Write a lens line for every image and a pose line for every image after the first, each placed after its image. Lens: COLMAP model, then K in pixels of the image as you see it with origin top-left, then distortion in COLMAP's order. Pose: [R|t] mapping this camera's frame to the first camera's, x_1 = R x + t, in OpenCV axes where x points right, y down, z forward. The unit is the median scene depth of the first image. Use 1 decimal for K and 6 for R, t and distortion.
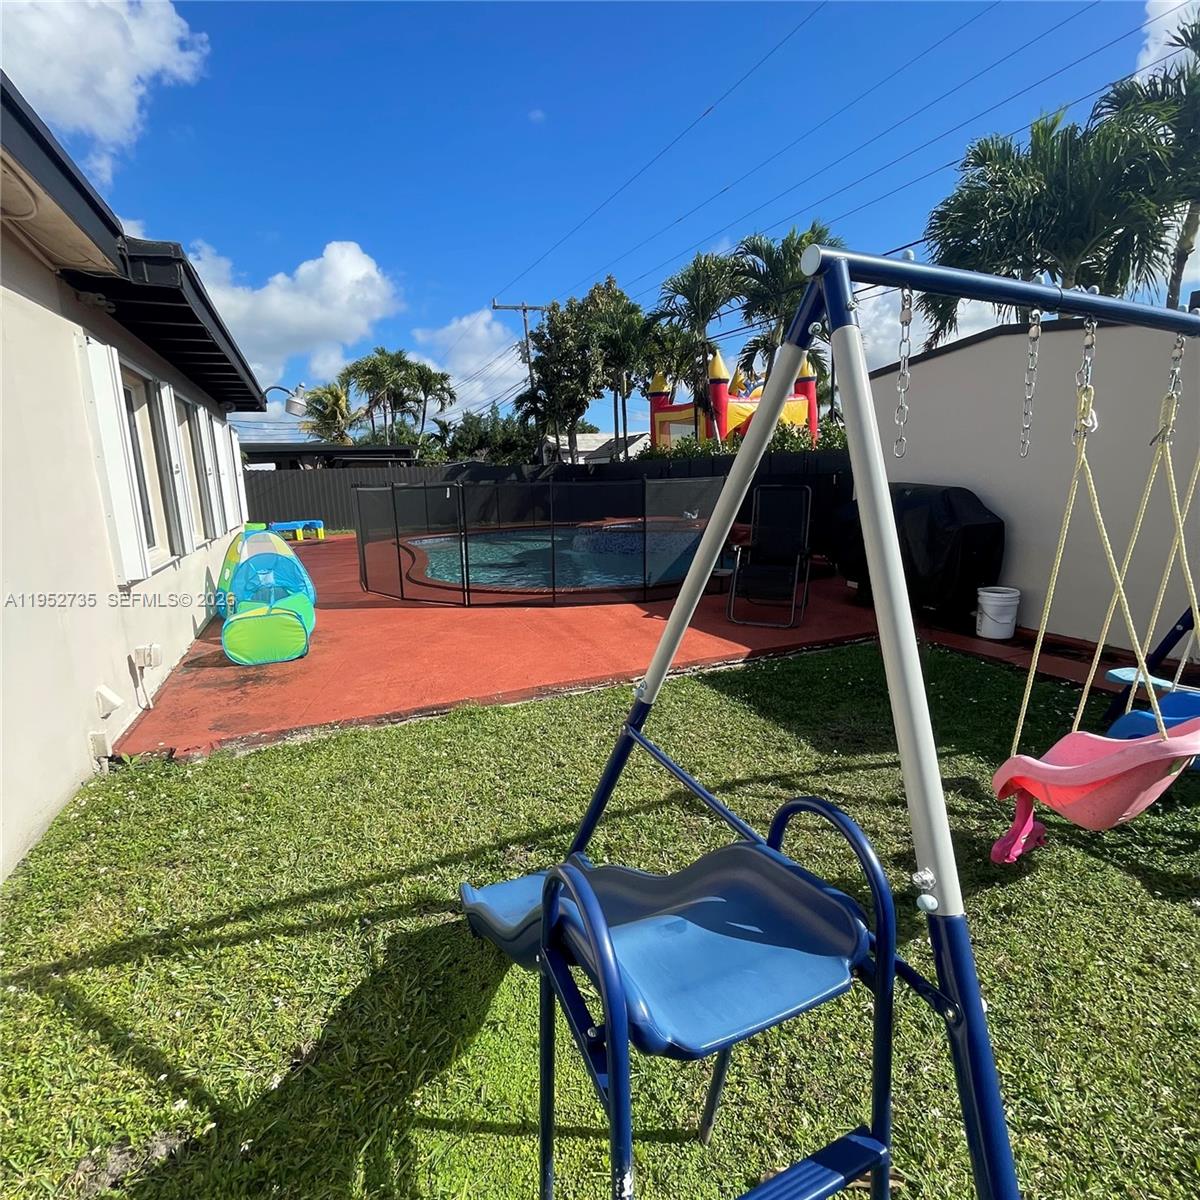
lens RADIAL K [[648.8, 0, 606.1], [0, 648.8, 600.6], [0, 0, 1]] dist [-0.001519, 0.001446]
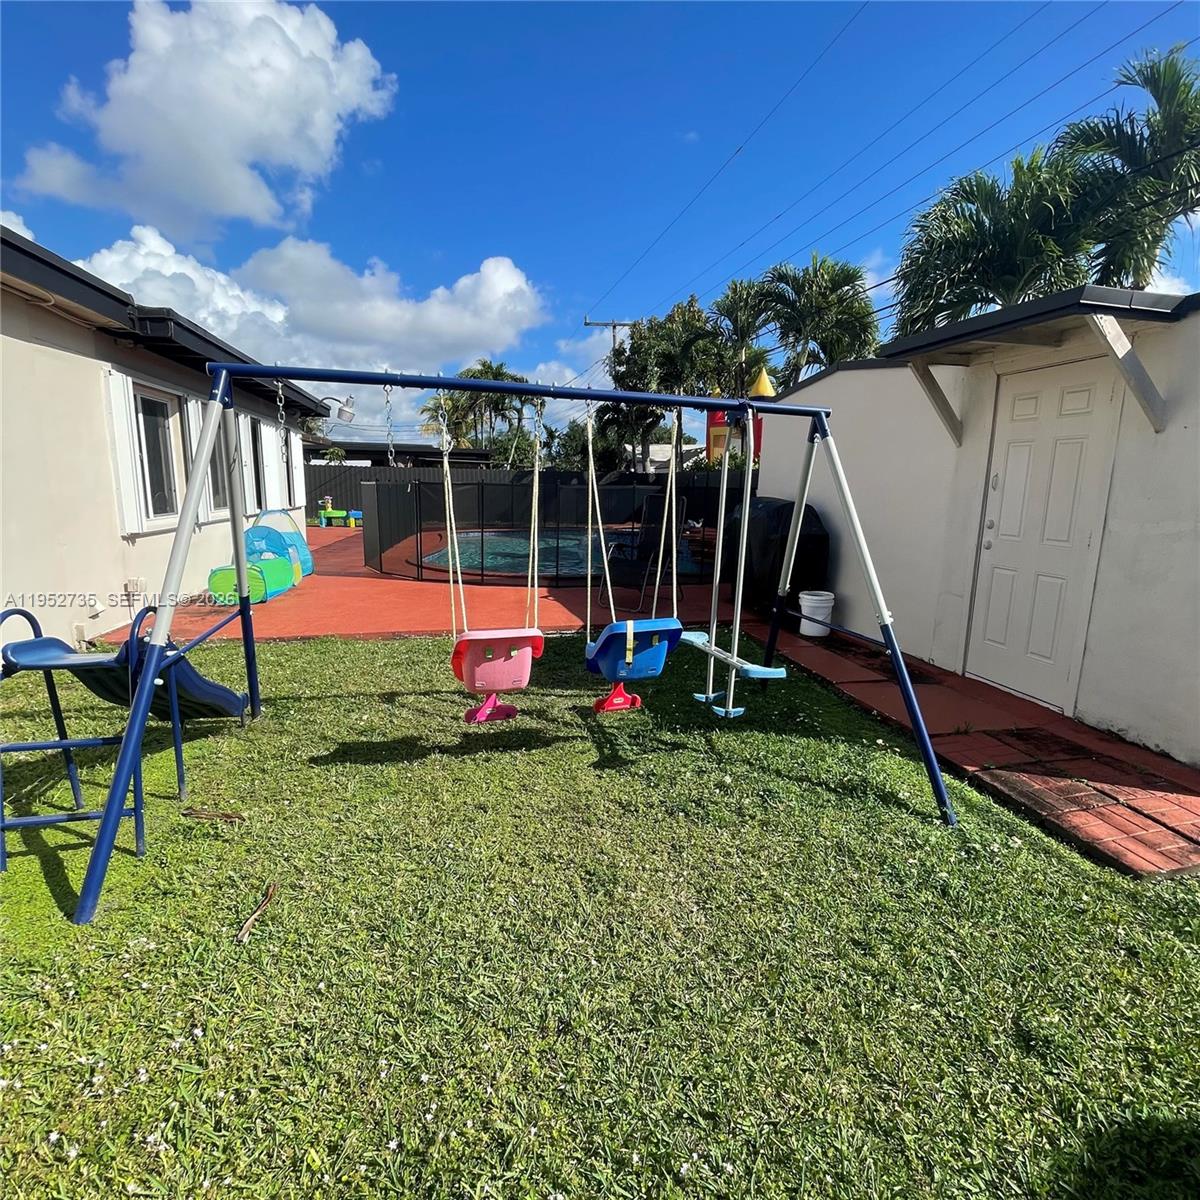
lens RADIAL K [[650.9, 0, 605.6], [0, 650.9, 595.7], [0, 0, 1]] dist [0.002455, -0.000729]
pose [[0.980294, 0.077480, -0.181717, 0.444461], [-0.081411, 0.996578, -0.014266, 0.033130], [0.179990, 0.028779, 0.983247, -0.189381]]
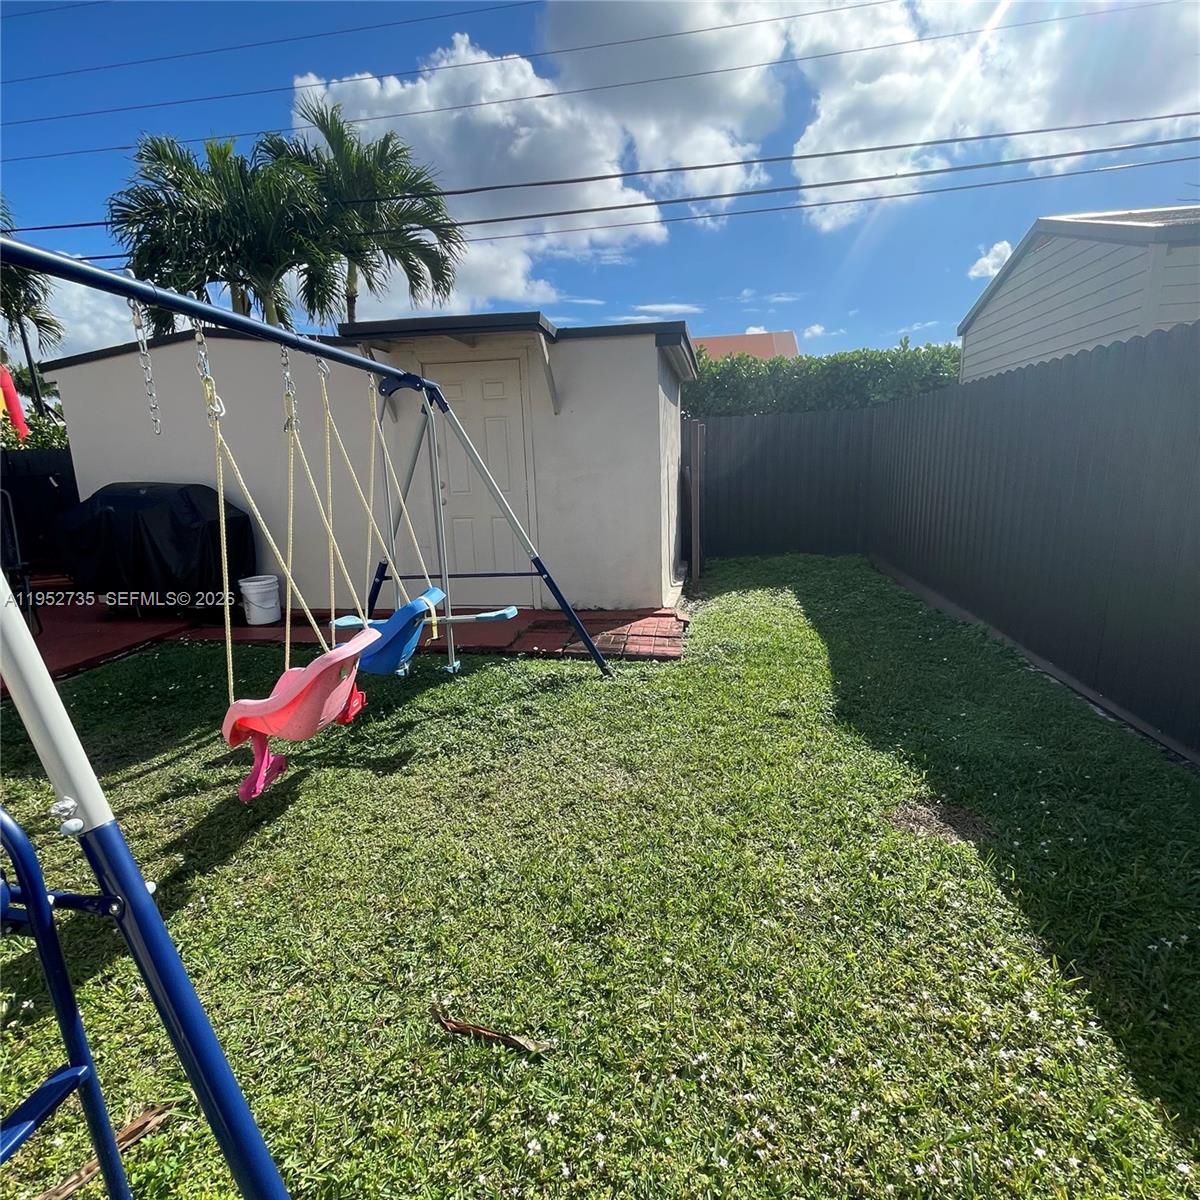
lens RADIAL K [[646.1, 0, 617.8], [0, 646.1, 597.6], [0, 0, 1]] dist [-0.014420, 0.002967]
pose [[0.524047, -0.172232, 0.834093, 0.025763], [0.182334, 0.979321, 0.087663, 0.028440], [-0.831943, 0.106144, 0.544614, -0.063276]]
